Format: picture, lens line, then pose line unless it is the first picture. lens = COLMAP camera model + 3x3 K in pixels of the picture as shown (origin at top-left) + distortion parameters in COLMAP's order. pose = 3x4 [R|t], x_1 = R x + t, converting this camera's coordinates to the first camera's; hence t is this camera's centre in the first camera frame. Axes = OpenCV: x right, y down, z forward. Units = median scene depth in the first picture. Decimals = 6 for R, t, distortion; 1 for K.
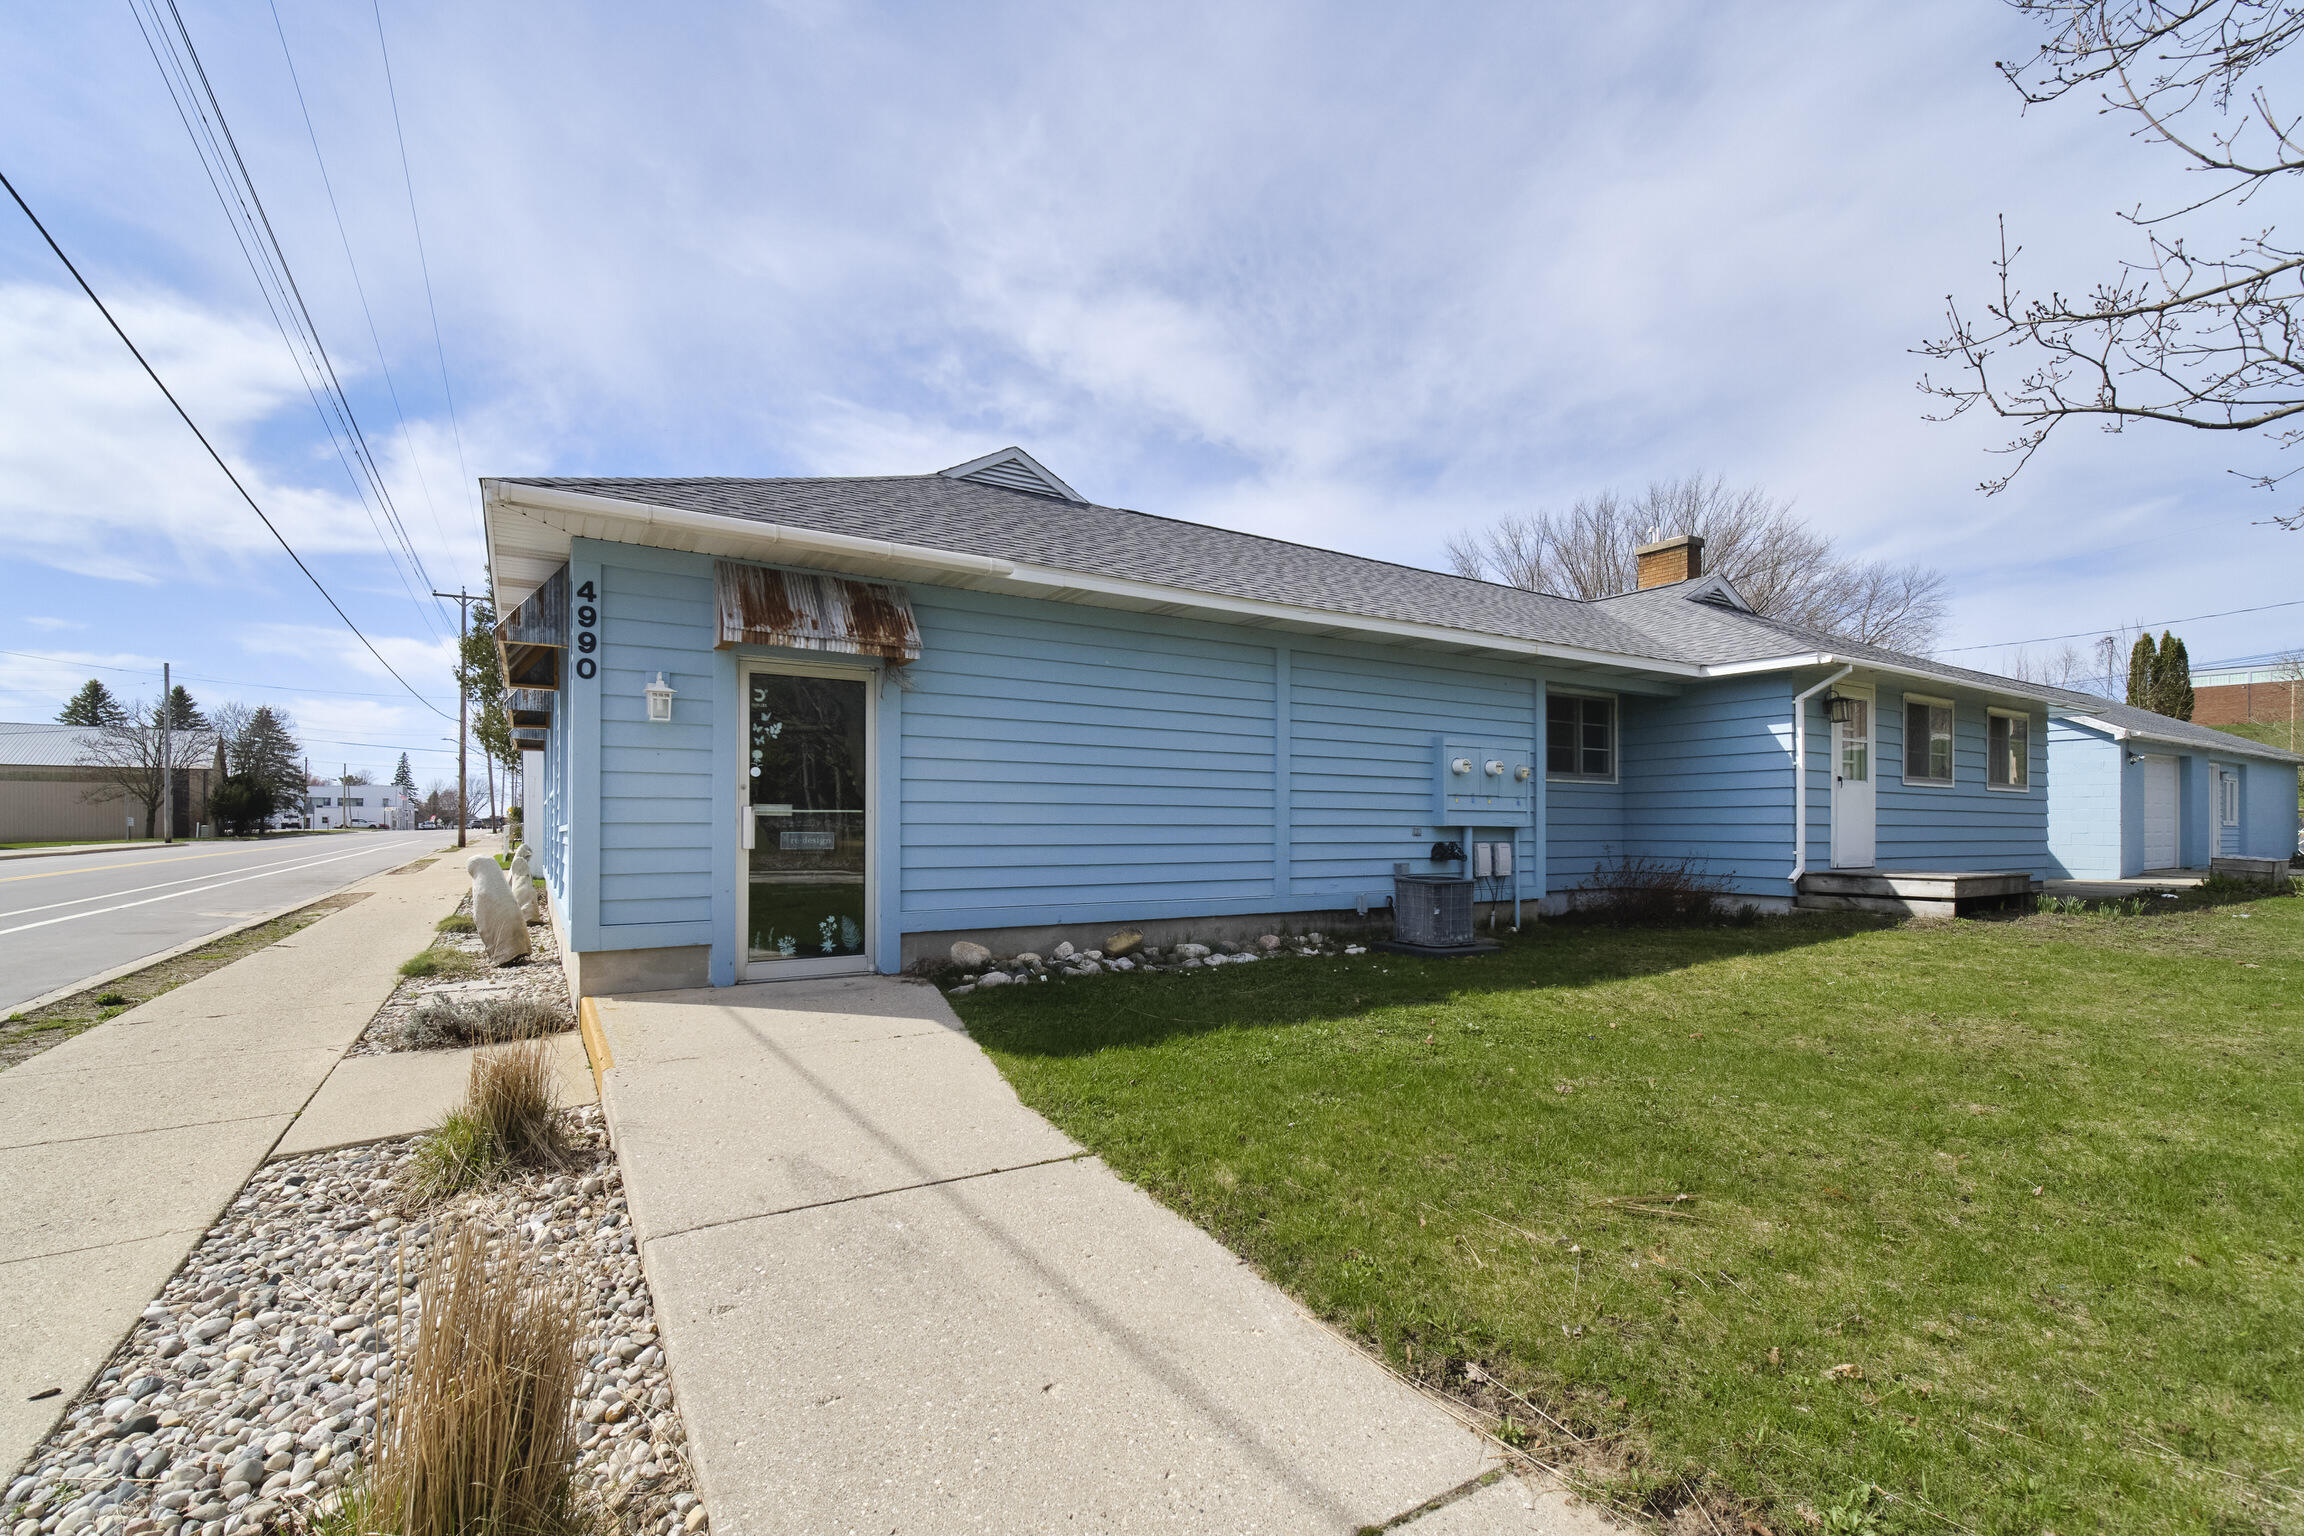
lens RADIAL K [[1022.7, 0, 1122.1], [0, 1022.7, 842.7], [0, 0, 1]] dist [0.001810, -0.000829]
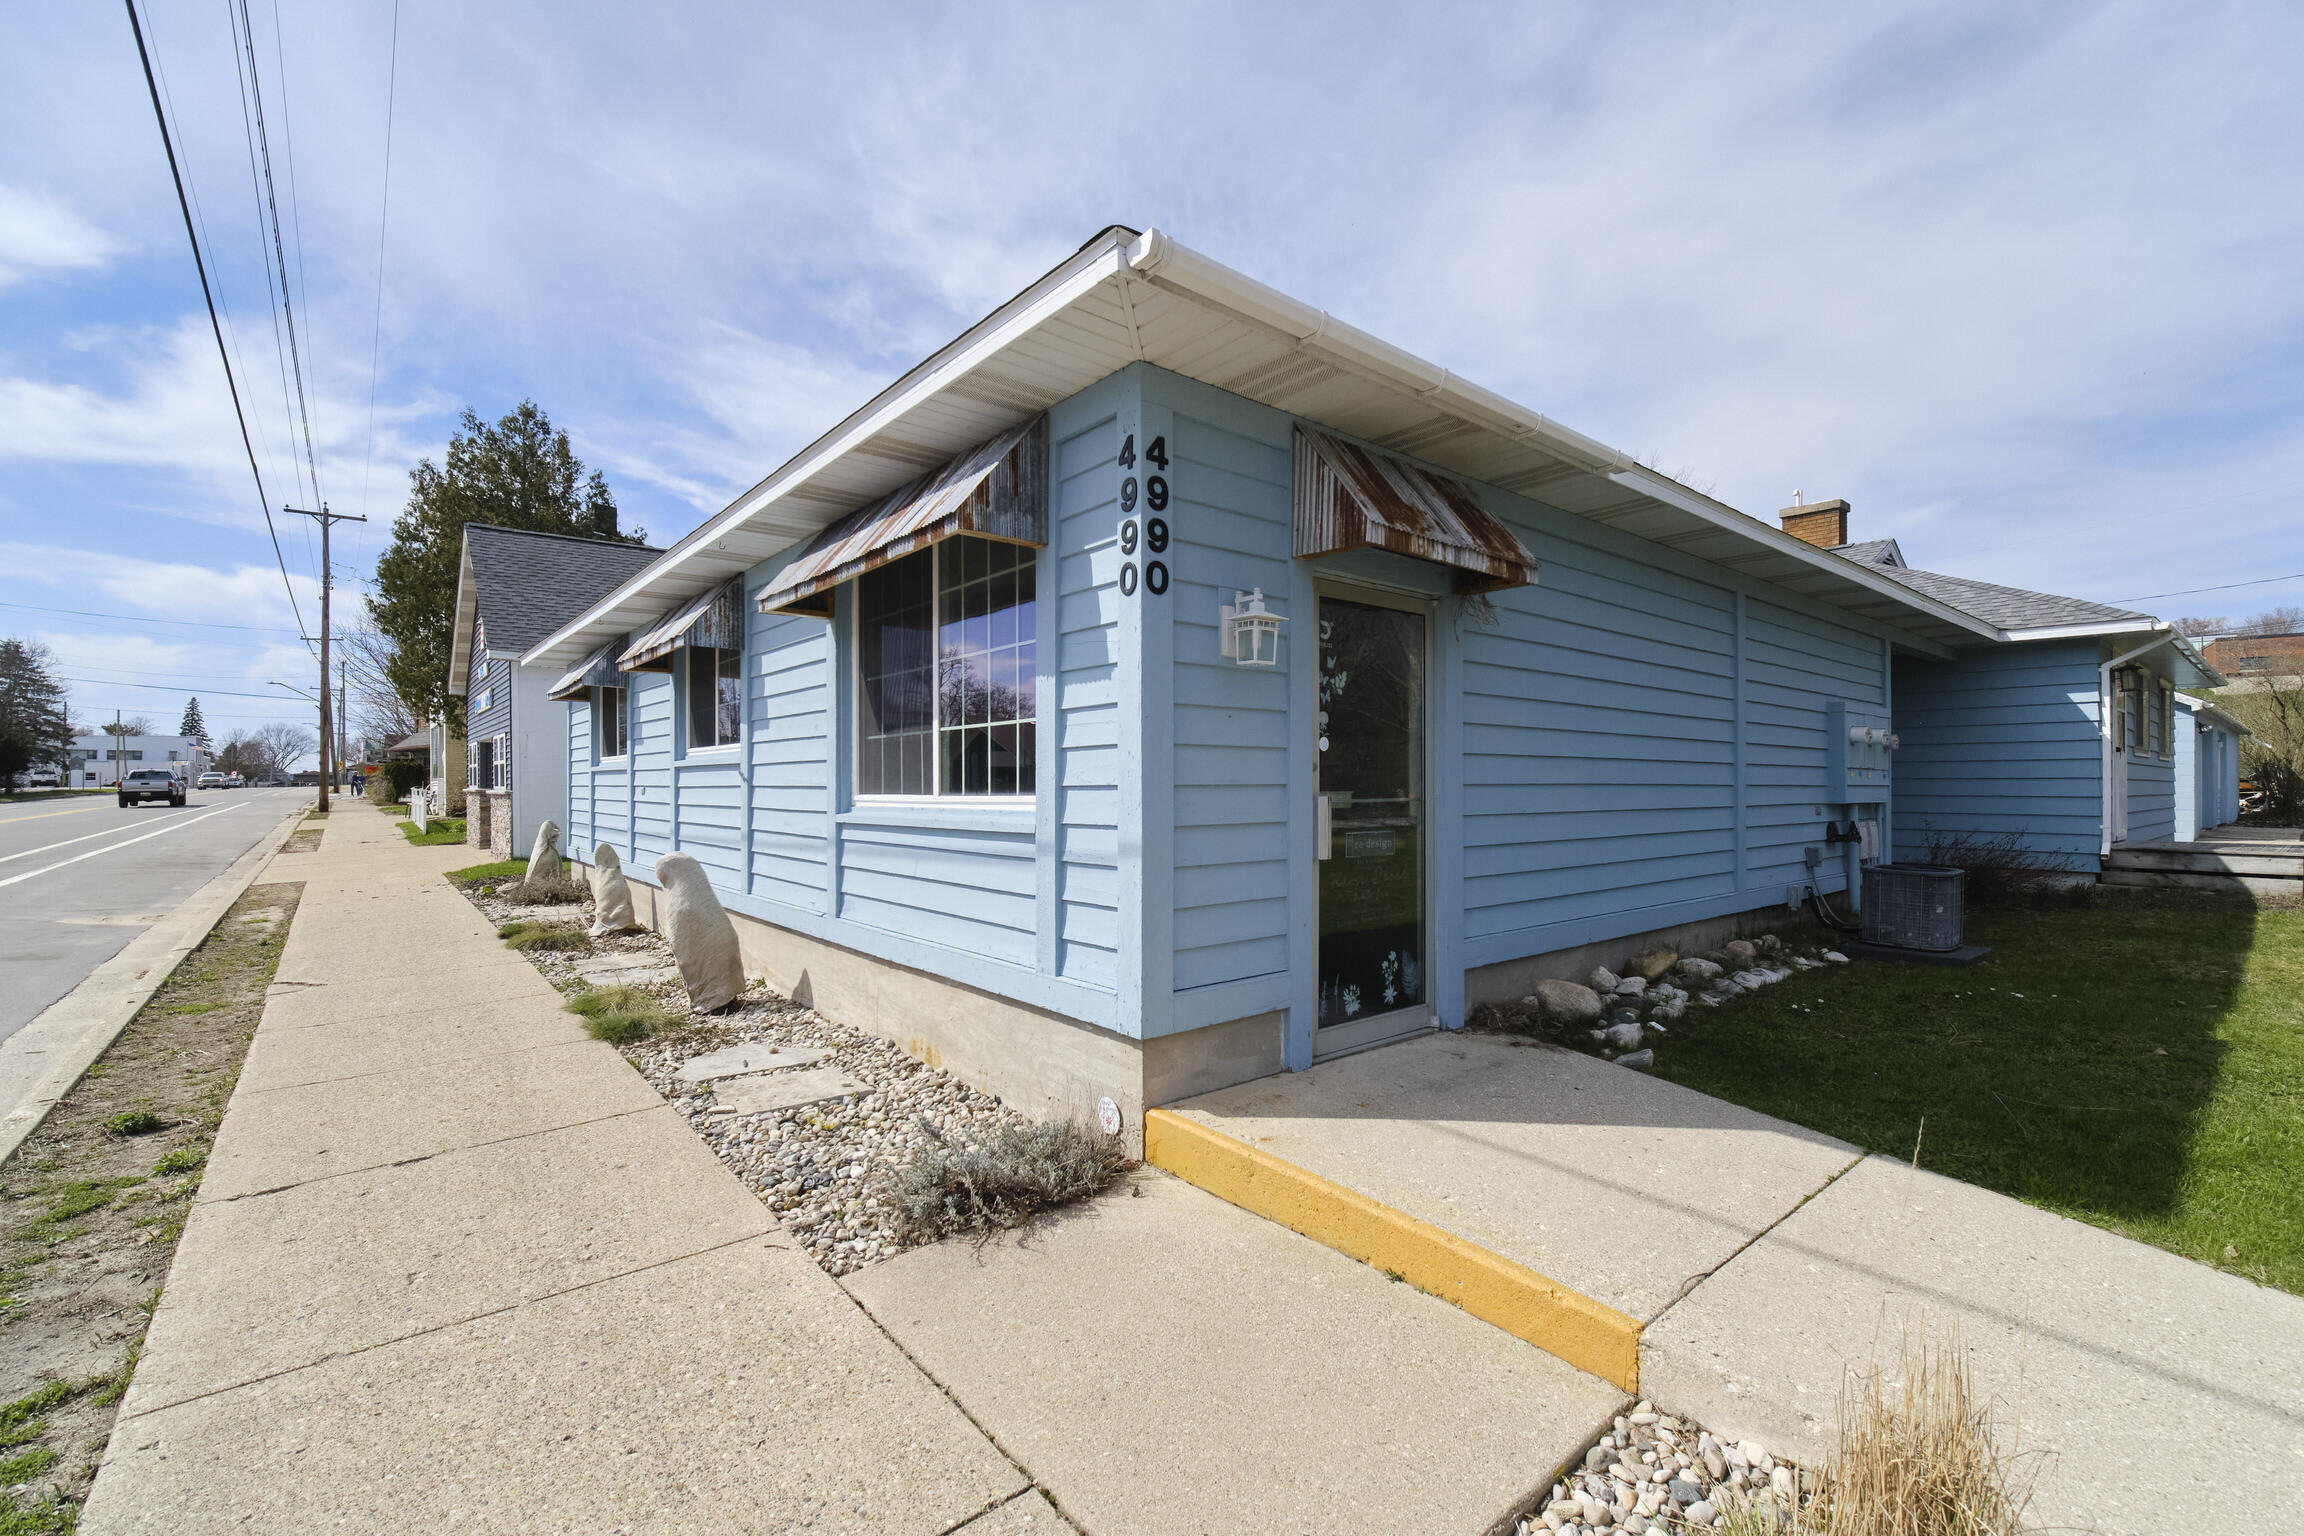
lens RADIAL K [[989.2, 0, 1154.6], [0, 989.2, 790.4], [0, 0, 1]] dist [-0.000850, 0.001957]
pose [[0.983884, -0.002676, 0.178790, -0.250663], [0.003526, 0.999984, -0.004436, -0.015602], [-0.178775, 0.004994, 0.983877, 0.164457]]
